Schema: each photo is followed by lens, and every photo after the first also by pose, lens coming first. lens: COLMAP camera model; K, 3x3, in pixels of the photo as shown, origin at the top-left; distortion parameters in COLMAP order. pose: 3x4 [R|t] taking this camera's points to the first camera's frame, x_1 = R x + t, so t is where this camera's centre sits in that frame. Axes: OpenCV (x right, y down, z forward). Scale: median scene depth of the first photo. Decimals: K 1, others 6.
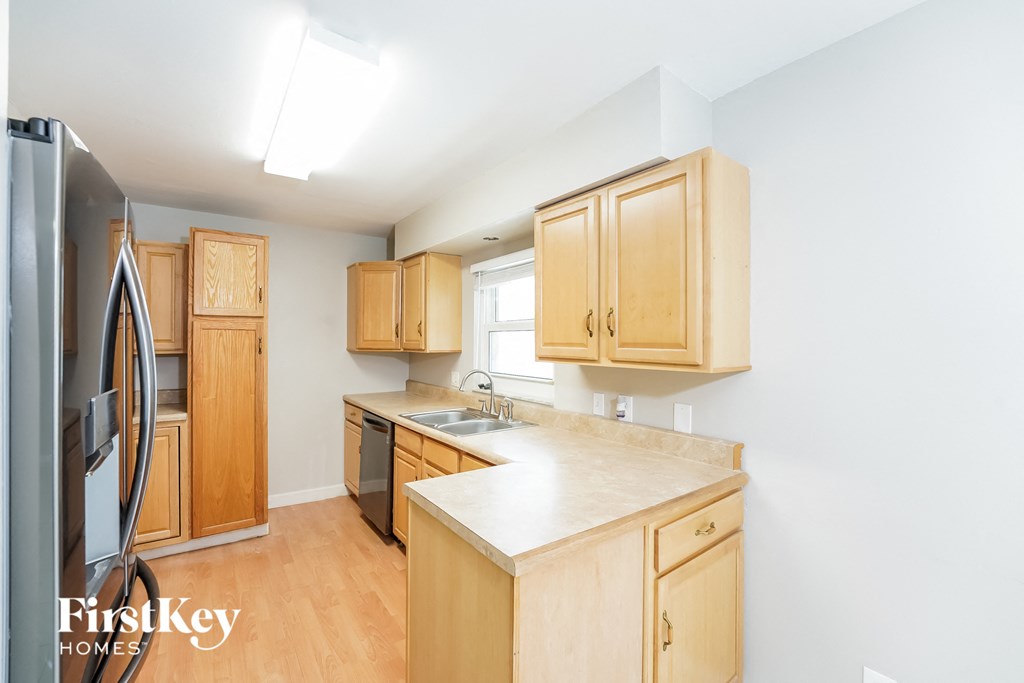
lens RADIAL K [[424.6, 0, 512.0], [0, 424.6, 341.5], [0, 0, 1]] dist [-0.019781, 0.000084]
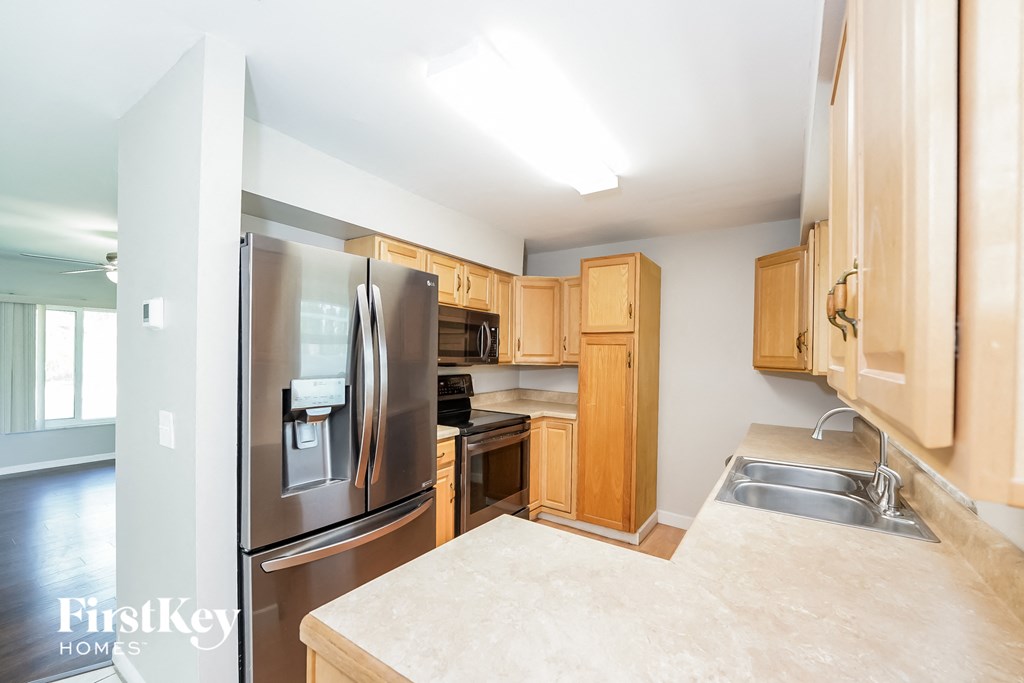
lens RADIAL K [[413.1, 0, 513.8], [0, 413.1, 353.6], [0, 0, 1]] dist [-0.013562, 0.000007]
pose [[0.339868, 0.009817, -0.940422, 0.266503], [-0.010284, 0.999925, 0.006721, -0.009603], [0.940417, 0.007387, 0.339943, 0.404439]]
